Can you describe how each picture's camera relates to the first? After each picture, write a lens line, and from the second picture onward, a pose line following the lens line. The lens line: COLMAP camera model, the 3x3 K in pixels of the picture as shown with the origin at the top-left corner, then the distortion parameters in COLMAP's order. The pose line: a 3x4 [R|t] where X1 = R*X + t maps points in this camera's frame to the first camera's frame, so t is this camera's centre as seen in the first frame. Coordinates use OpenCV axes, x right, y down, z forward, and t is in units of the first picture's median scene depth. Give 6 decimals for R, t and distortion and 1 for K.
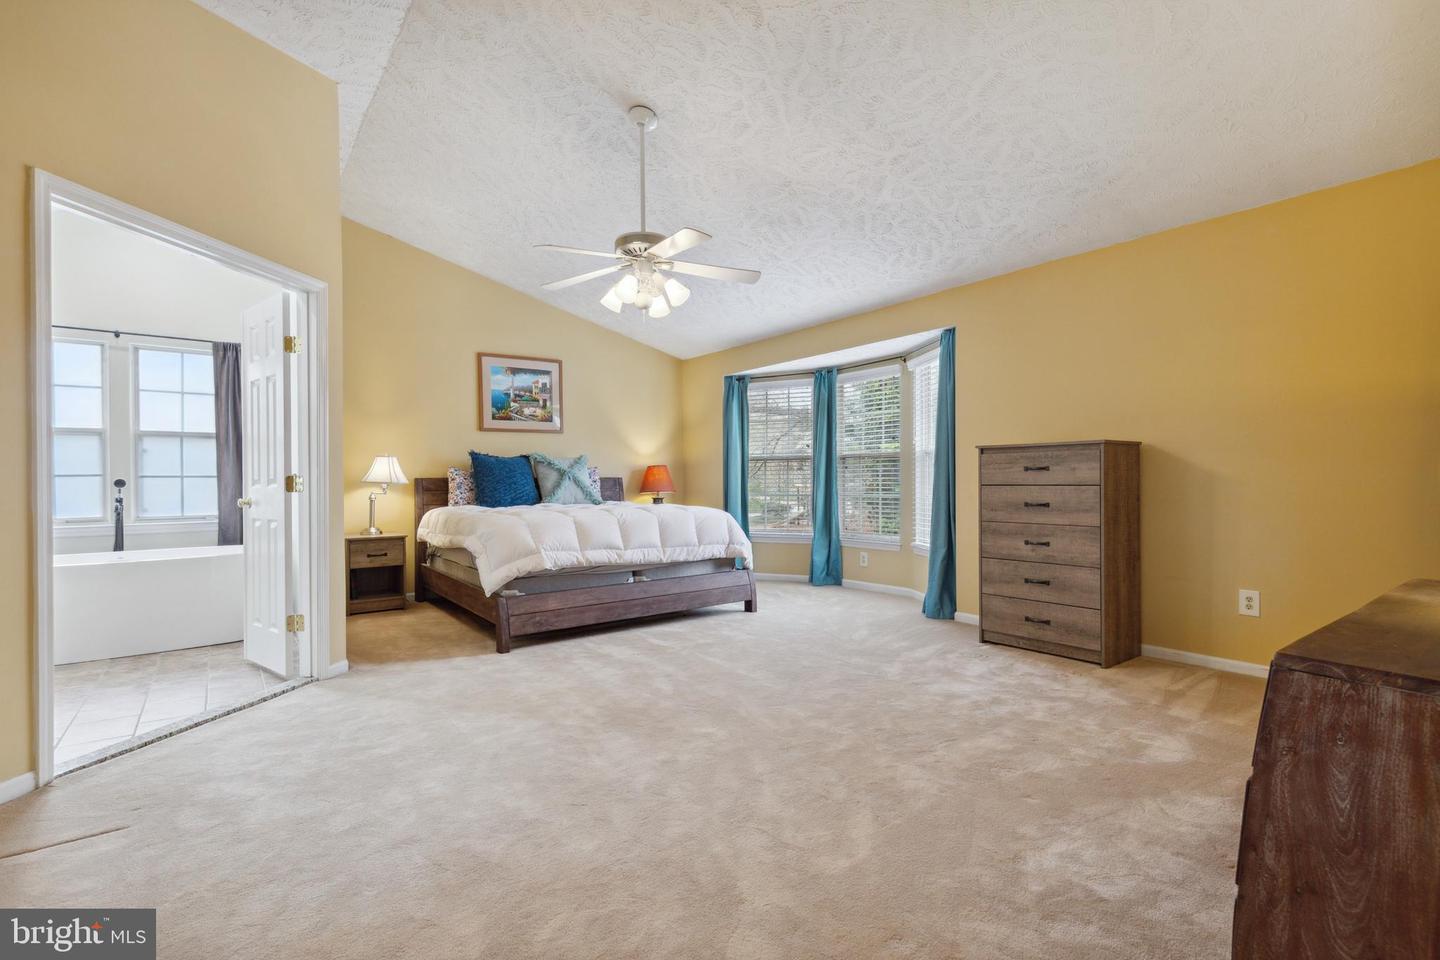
lens RADIAL K [[661.8, 0, 720.0], [0, 661.8, 480.0], [0, 0, 1]] dist [0.000564, -0.000026]
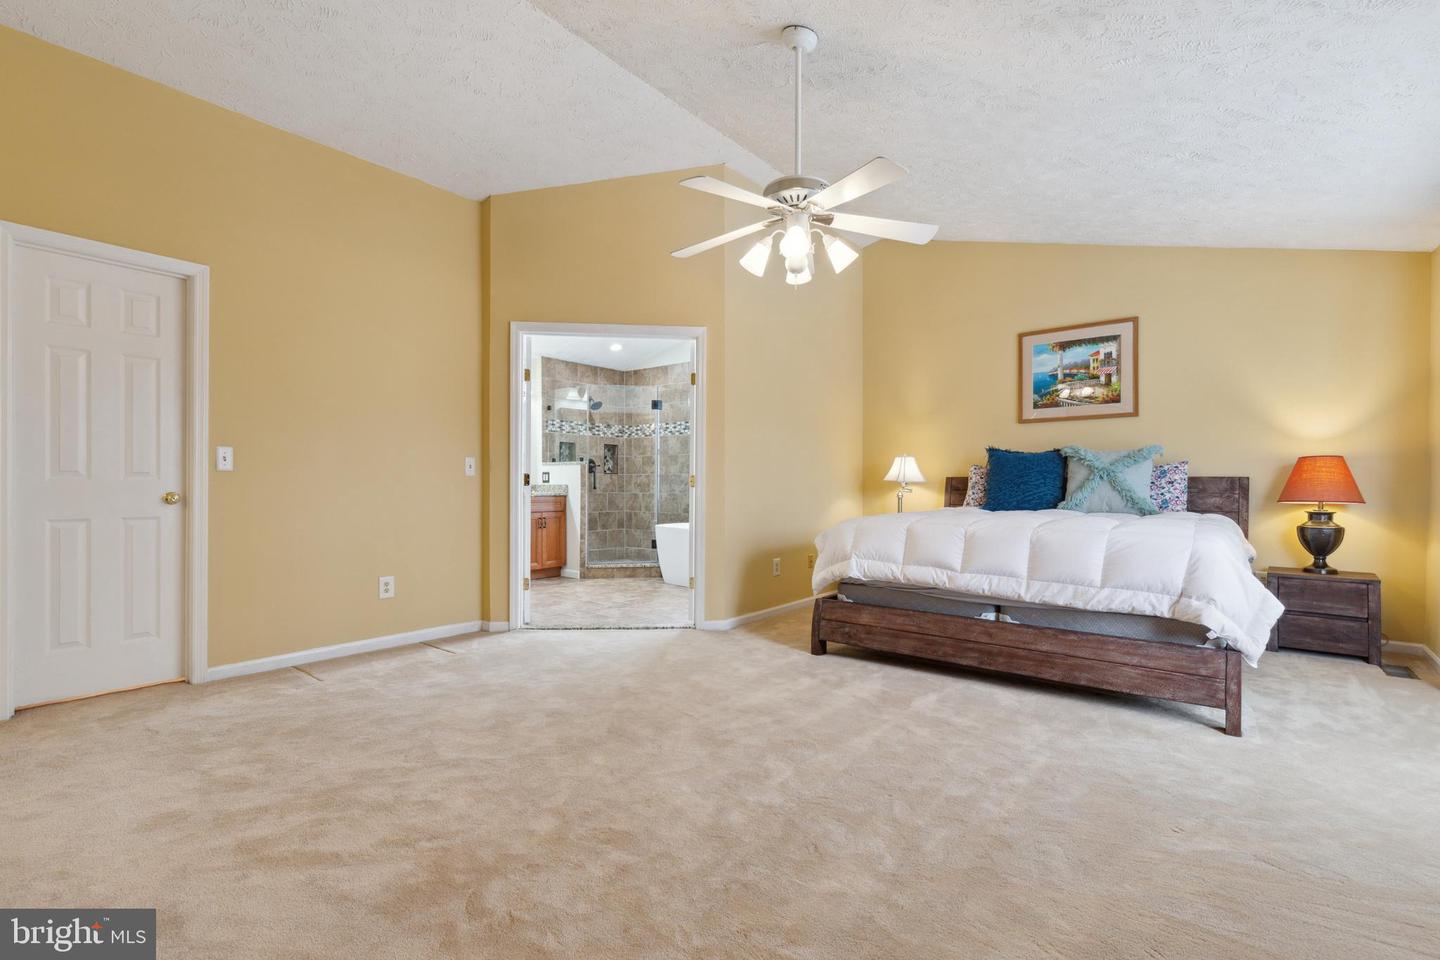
lens RADIAL K [[652.3, 0, 725.7], [0, 652.3, 484.6], [0, 0, 1]] dist [-0.000413, -0.000017]
pose [[0.248056, 0.014411, -0.968639, 0.376559], [-0.004484, 0.999896, 0.013728, -0.002971], [0.968735, 0.000938, 0.248094, 0.409596]]
